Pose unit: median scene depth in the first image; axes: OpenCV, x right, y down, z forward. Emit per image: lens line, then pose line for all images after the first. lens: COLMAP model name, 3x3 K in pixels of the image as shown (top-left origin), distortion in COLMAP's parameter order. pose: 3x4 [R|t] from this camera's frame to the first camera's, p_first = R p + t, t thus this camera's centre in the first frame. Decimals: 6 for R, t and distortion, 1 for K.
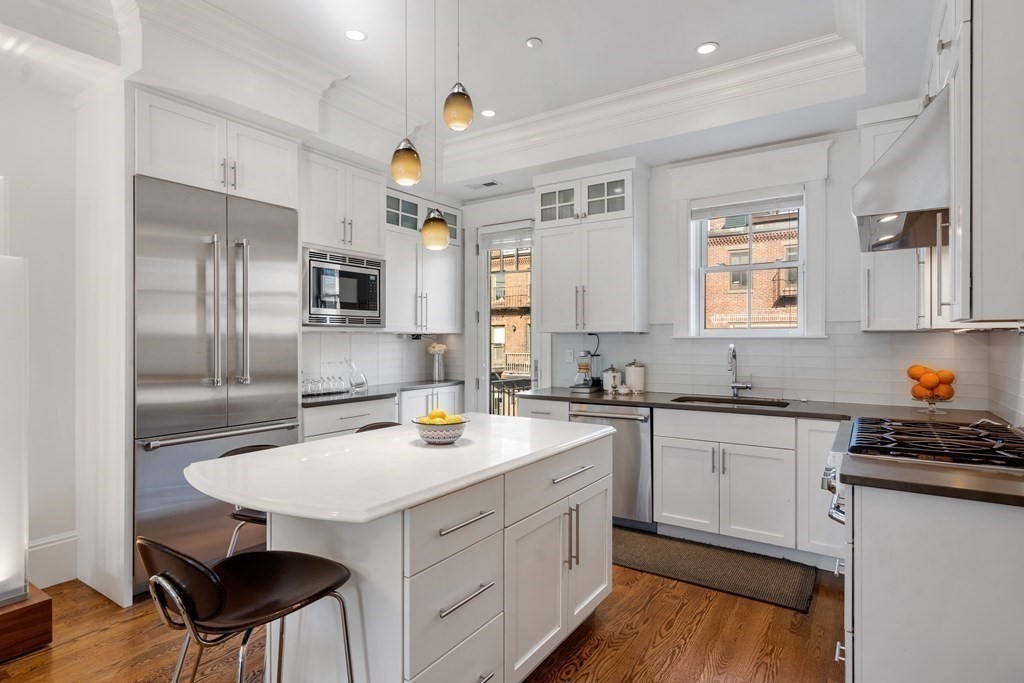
lens RADIAL K [[533.7, 0, 505.5], [0, 533.7, 341.9], [0, 0, 1]] dist [0.005924, 0.000054]
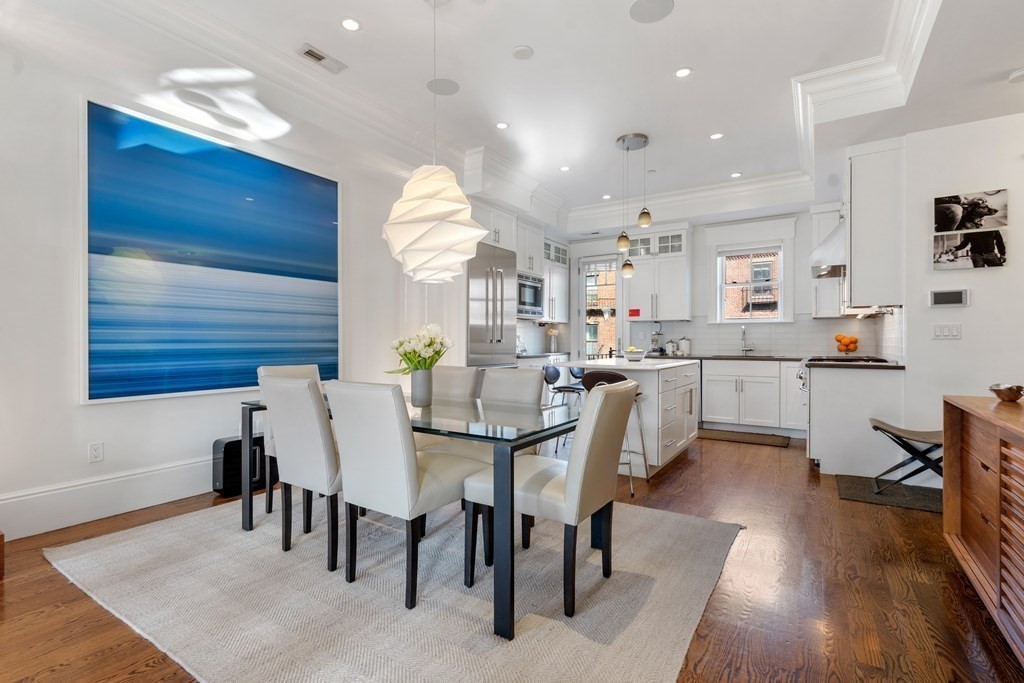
lens RADIAL K [[472.7, 0, 507.8], [0, 472.7, 343.0], [0, 0, 1]] dist [-0.003108, -0.000036]
pose [[0.999853, 0.002604, 0.016944, -0.387909], [-0.002581, 0.999996, -0.001374, 0.063181], [-0.016948, 0.001330, 0.999855, -0.573858]]
